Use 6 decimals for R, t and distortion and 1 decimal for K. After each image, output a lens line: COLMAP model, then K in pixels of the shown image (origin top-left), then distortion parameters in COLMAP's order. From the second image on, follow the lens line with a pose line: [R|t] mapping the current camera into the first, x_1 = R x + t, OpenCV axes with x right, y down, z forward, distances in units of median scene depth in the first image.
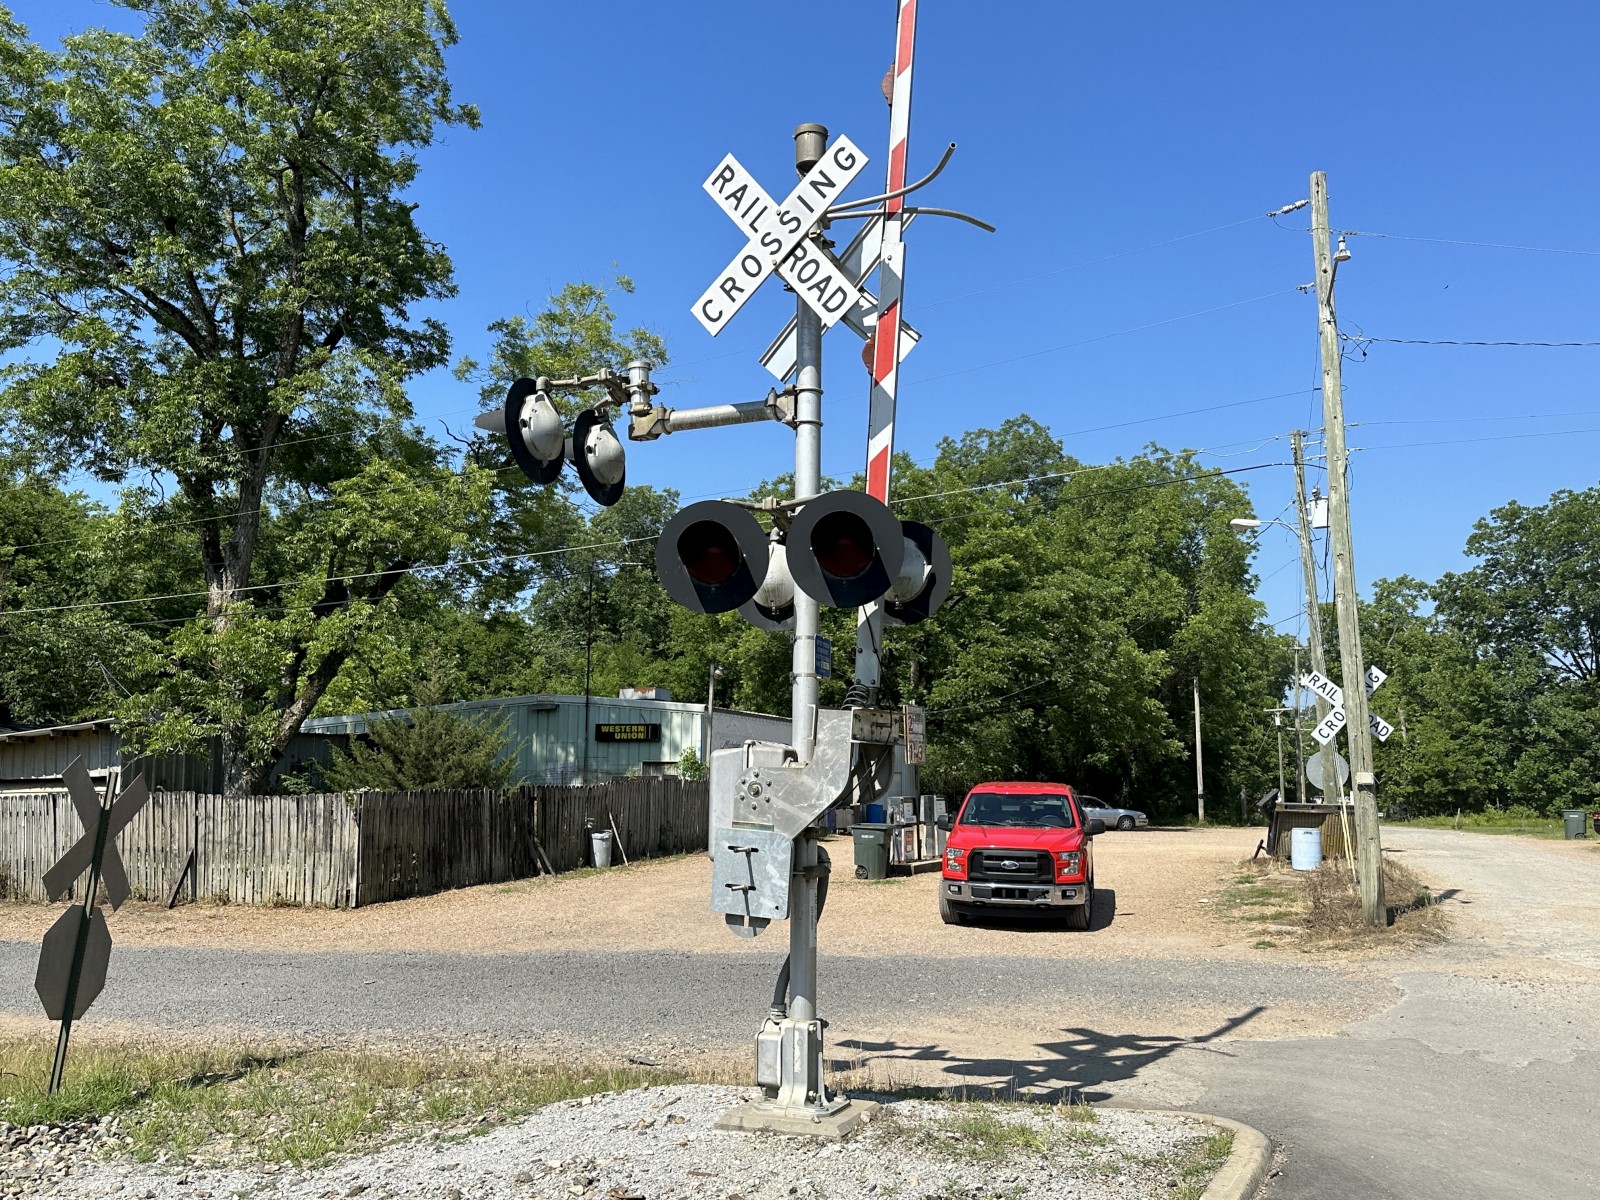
lens RADIAL K [[1381.4, 0, 800.8], [0, 1381.4, 630.1], [0, 0, 1]] dist [0.121601, -0.211882]
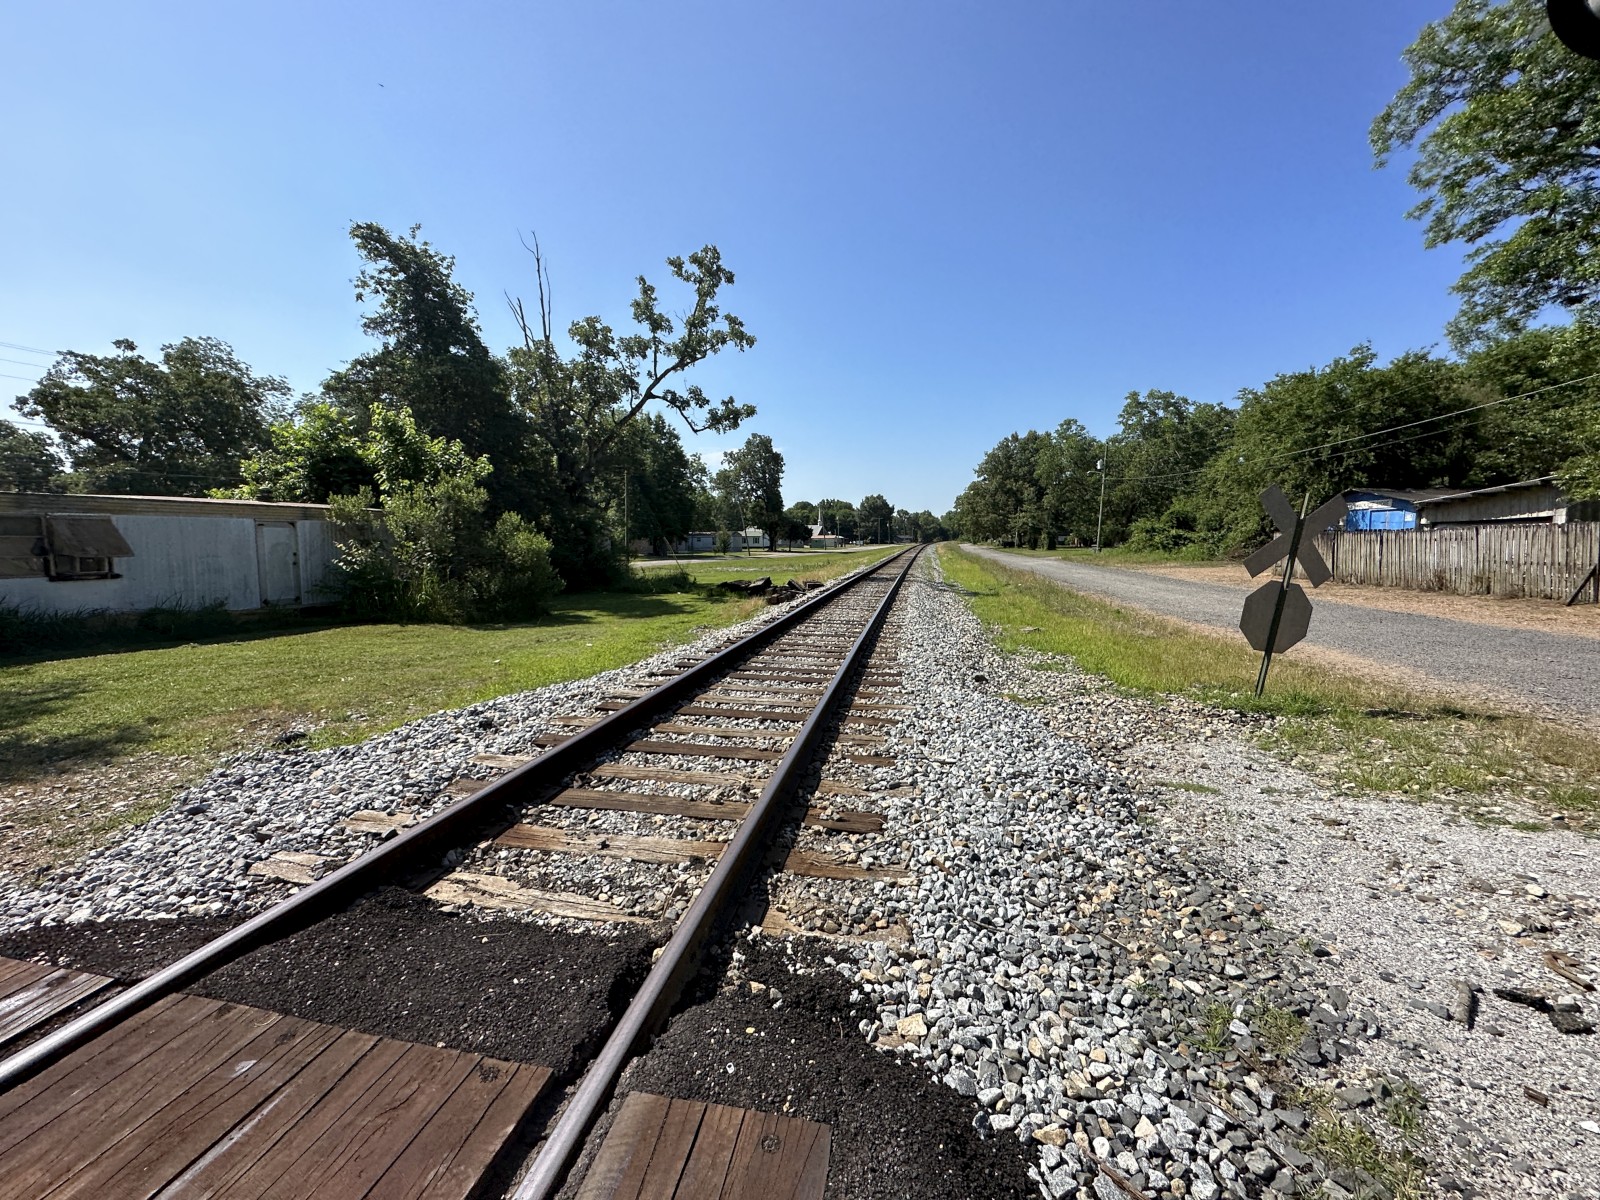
lens RADIAL K [[639.3, 0, 801.1], [0, 639.3, 605.3], [0, 0, 1]] dist [-0.000813, -0.000125]
pose [[0.175986, 0.099263, -0.979375, 0.025582], [0.117420, 0.985683, 0.121001, 0.021208], [0.977365, -0.136293, 0.161811, 0.104117]]
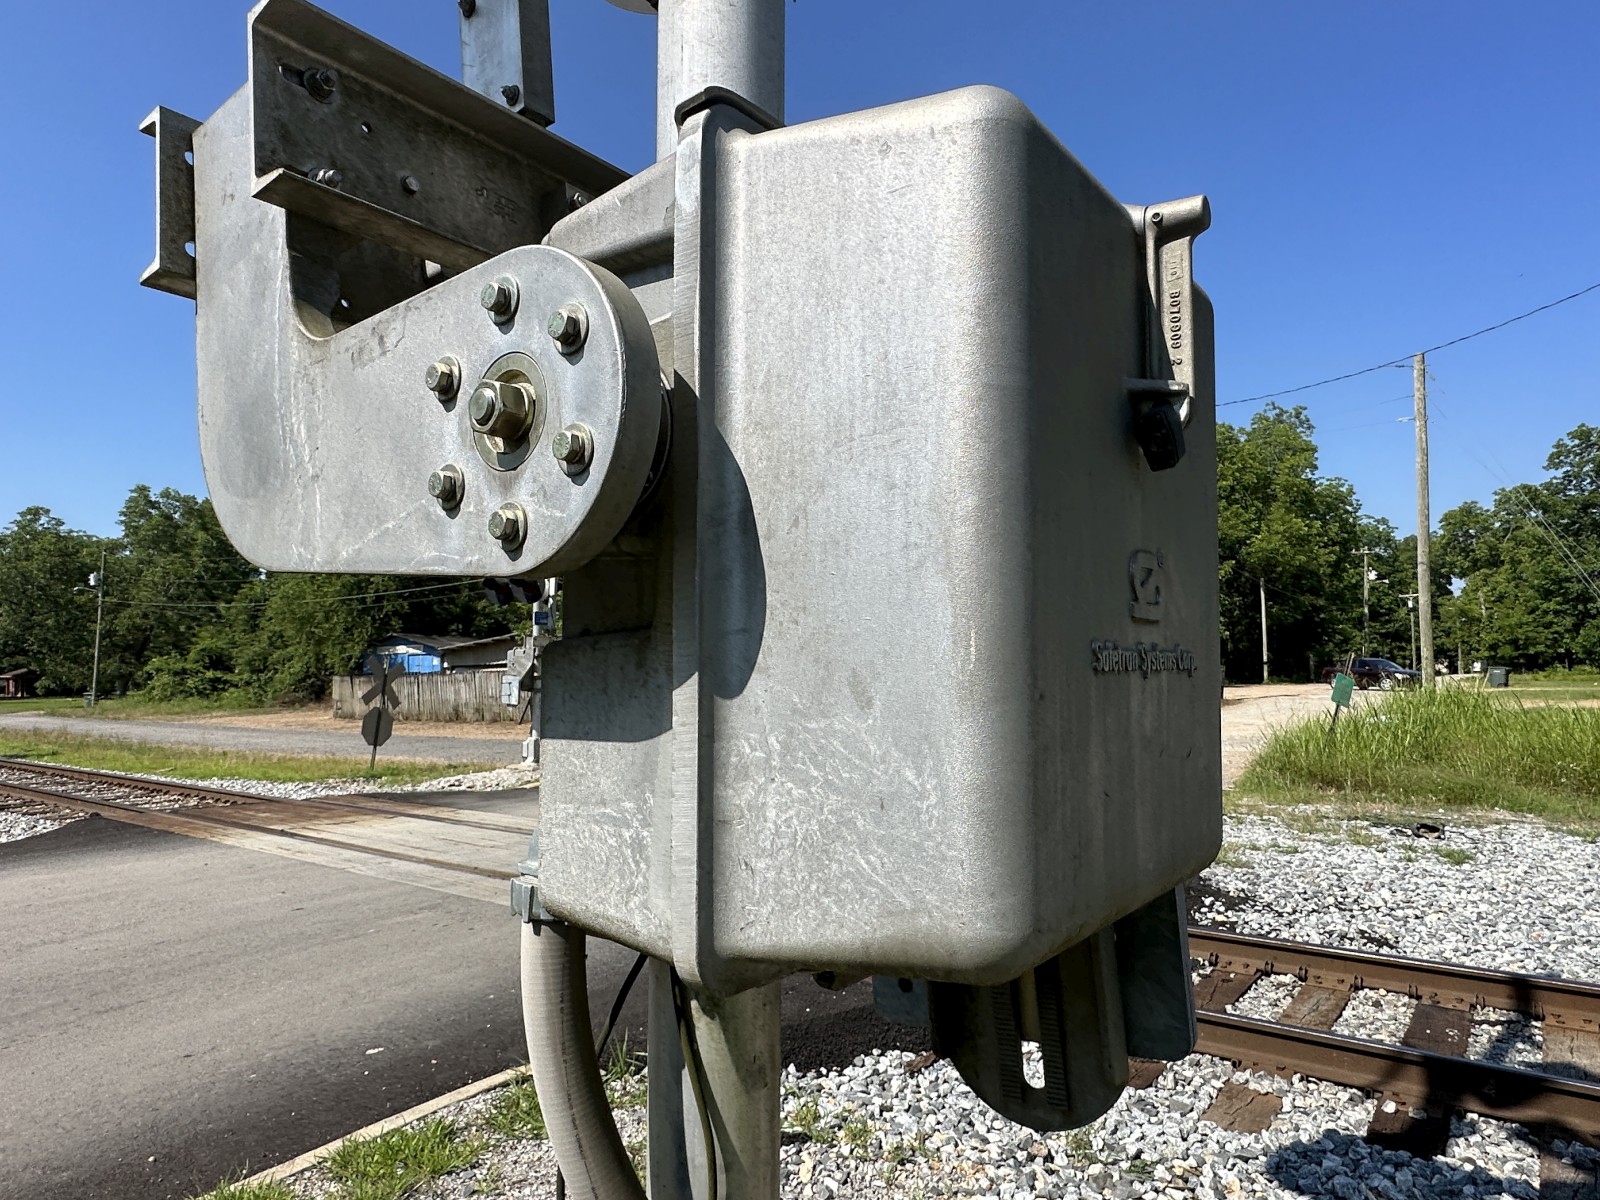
lens RADIAL K [[1008.4, 0, 800.0], [0, 1008.4, 600.0], [0, 0, 1]] dist [-0.001847, 0.001859]
pose [[0.956451, -0.035848, -0.289682, 0.268825], [0.049853, 0.997910, 0.041111, -0.019550], [0.287603, -0.053763, 0.956240, -0.211241]]
